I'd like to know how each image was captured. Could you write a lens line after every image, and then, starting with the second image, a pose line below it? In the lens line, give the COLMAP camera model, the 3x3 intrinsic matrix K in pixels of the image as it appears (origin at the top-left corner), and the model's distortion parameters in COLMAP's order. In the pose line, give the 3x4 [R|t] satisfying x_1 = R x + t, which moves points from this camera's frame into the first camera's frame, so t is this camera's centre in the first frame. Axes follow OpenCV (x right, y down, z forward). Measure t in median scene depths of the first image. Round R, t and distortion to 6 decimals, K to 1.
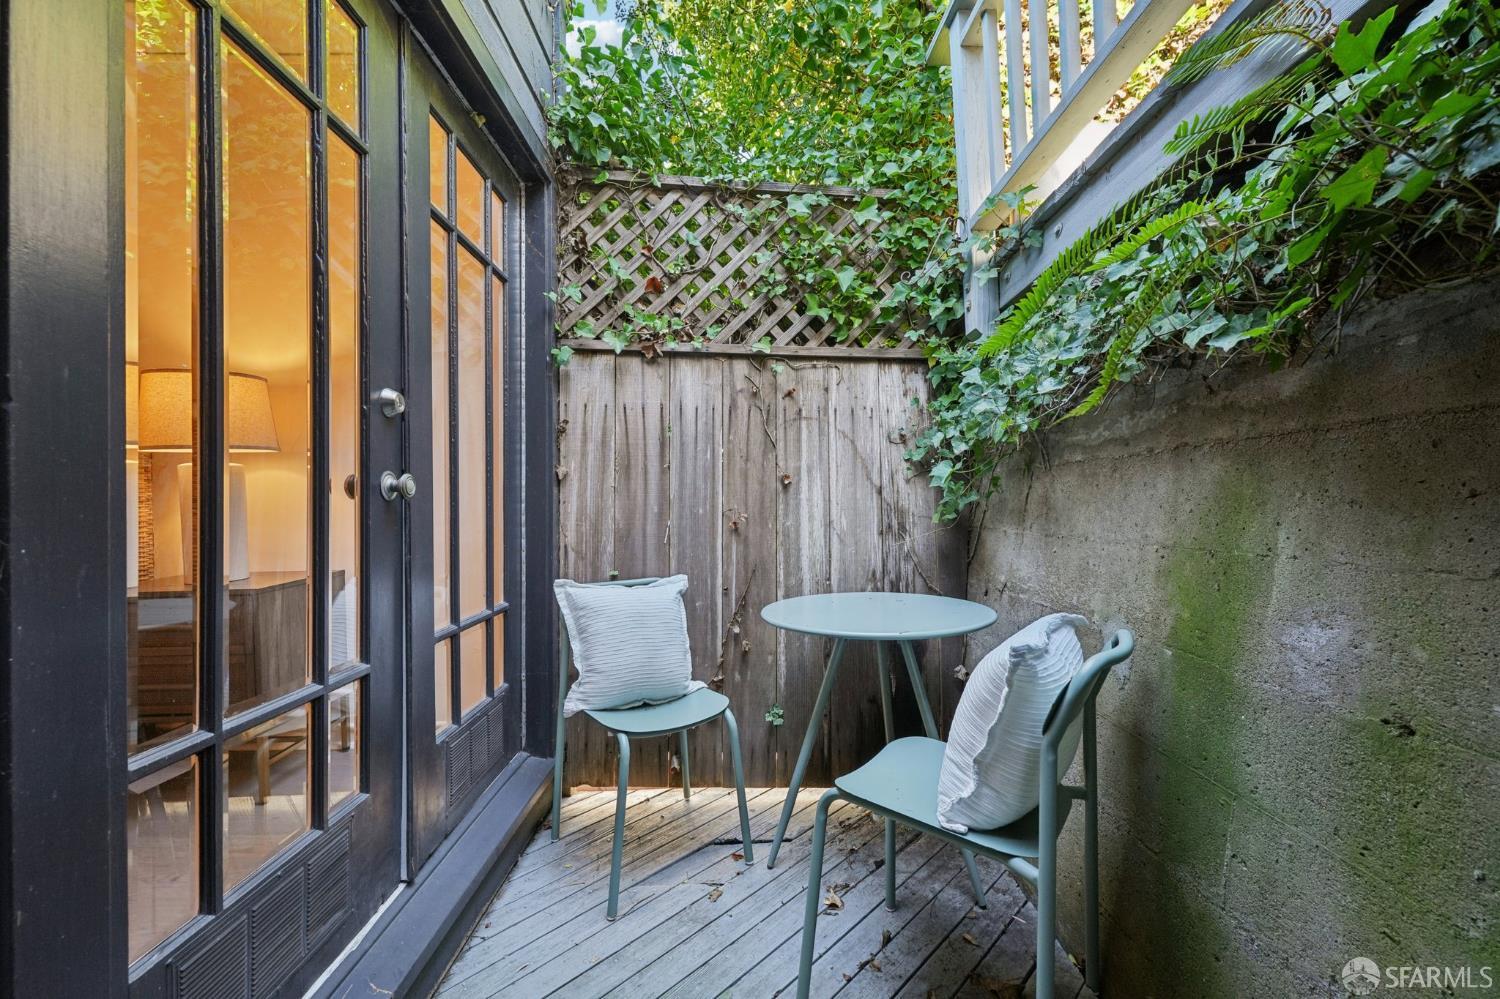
lens RADIAL K [[601.3, 0, 750.0], [0, 601.3, 499.5], [0, 0, 1]] dist [-0.000801, -0.000158]
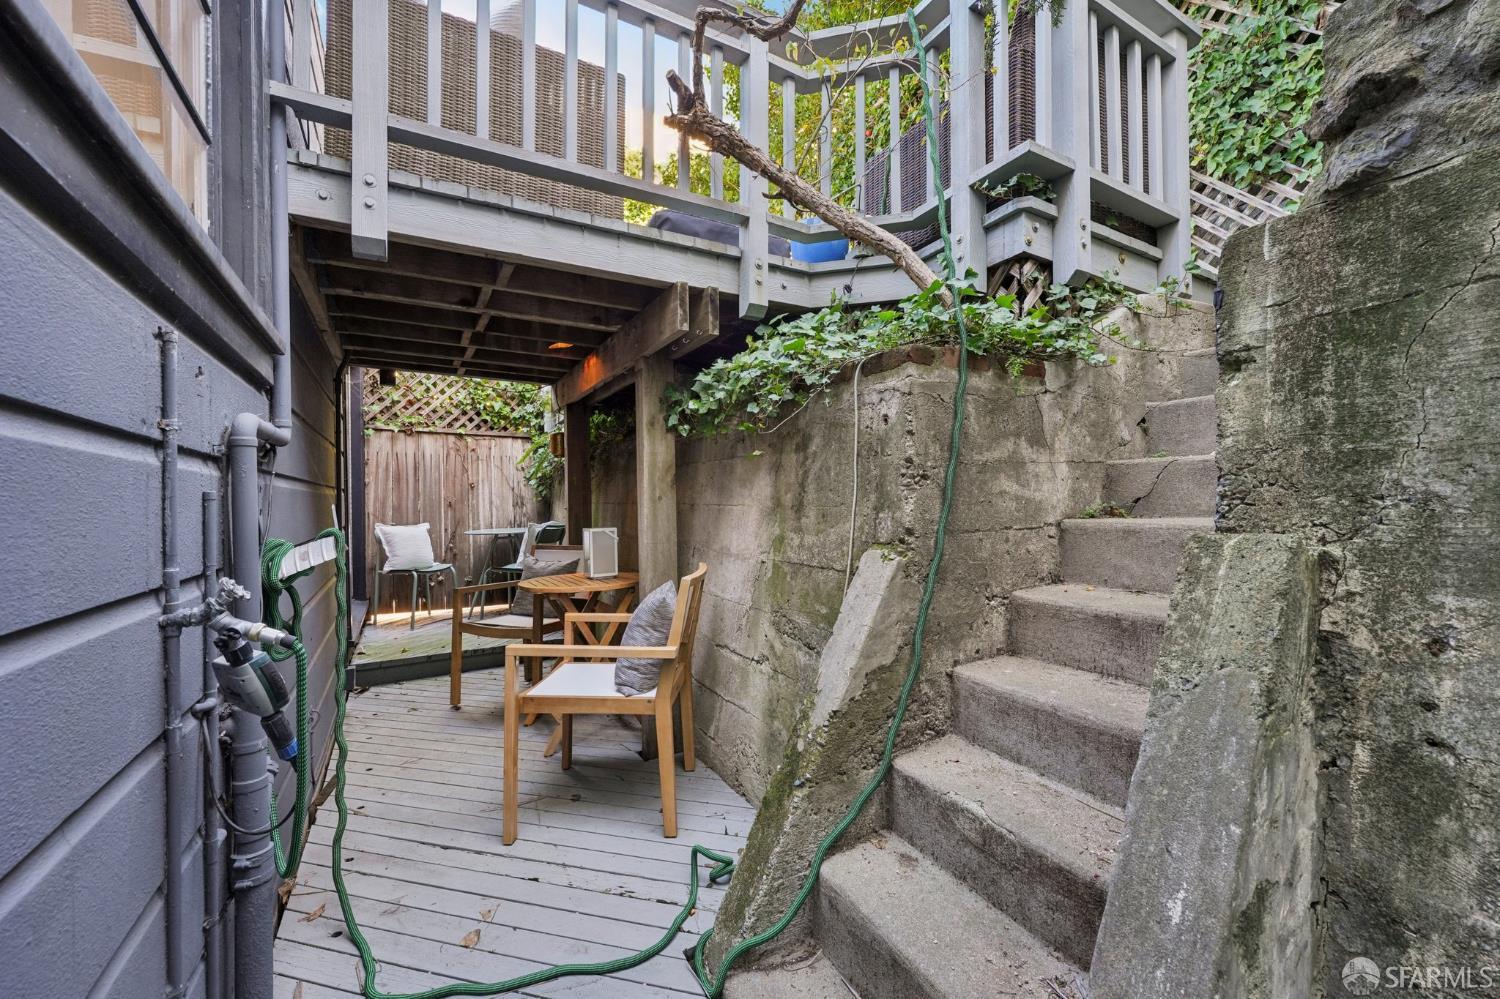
lens RADIAL K [[601.3, 0, 750.0], [0, 601.3, 499.5], [0, 0, 1]] dist [-0.000801, -0.000158]
pose [[0.873584, -0.007347, 0.486619, -0.147367], [0.010703, 0.999934, -0.004116, 0.050816], [-0.486556, 0.008804, 0.873605, -1.734753]]
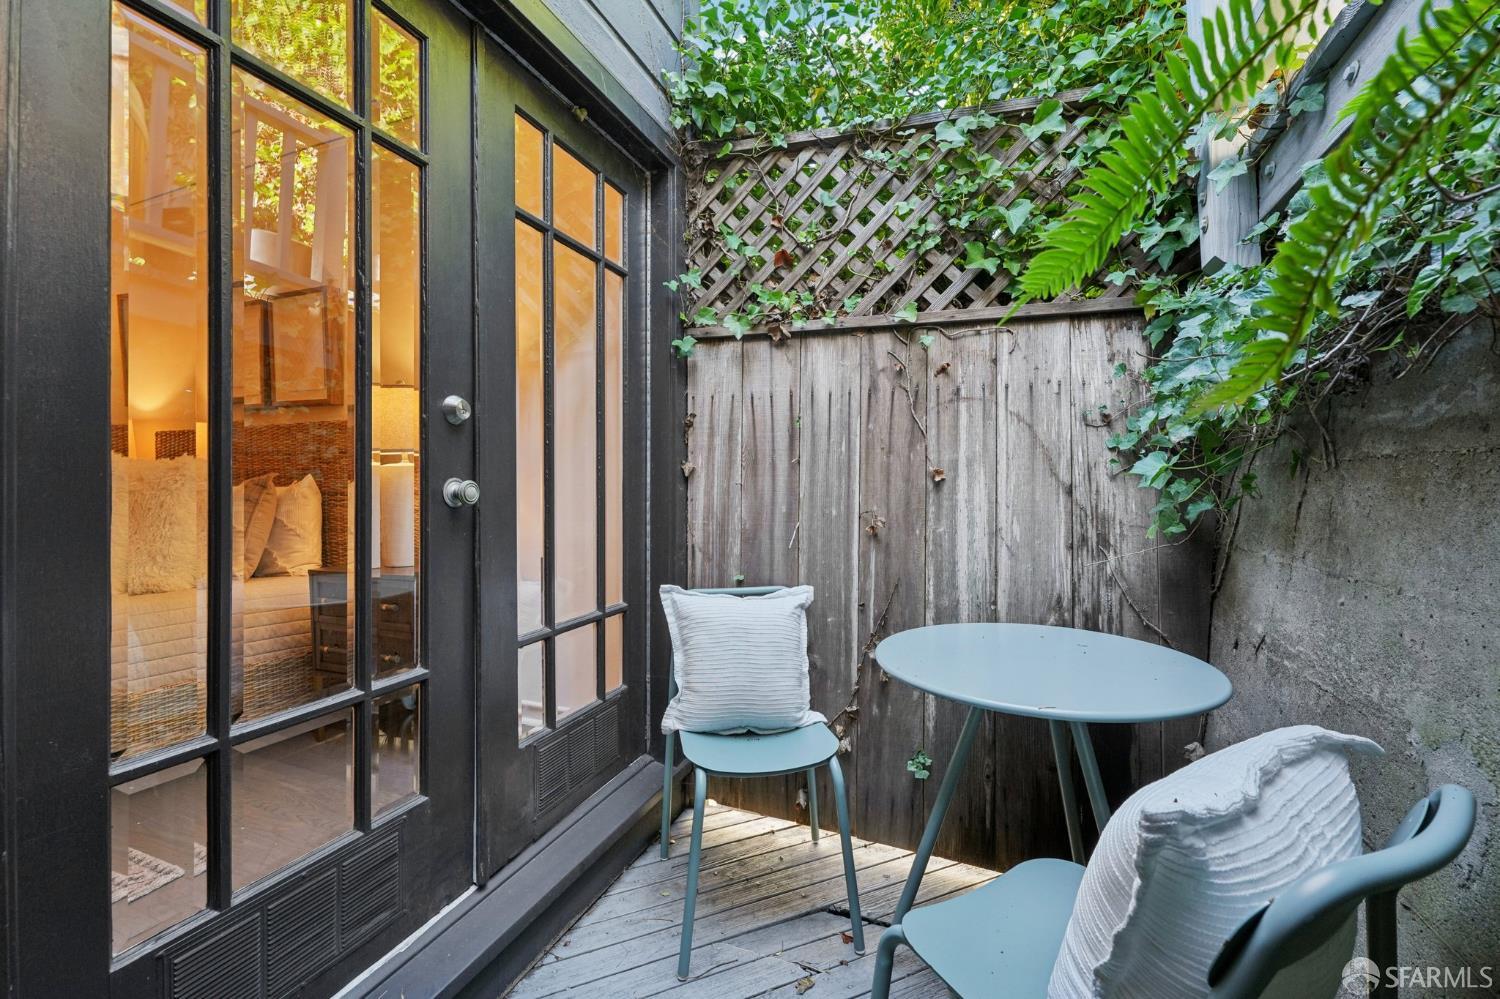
lens RADIAL K [[602.9, 0, 742.9], [0, 602.9, 481.7], [0, 0, 1]] dist [-0.004980, -0.000135]
pose [[0.920318, 0.004564, -0.391144, 0.137359], [-0.004651, 0.999989, 0.000725, -0.024865], [0.391143, 0.001152, 0.920329, 0.151988]]
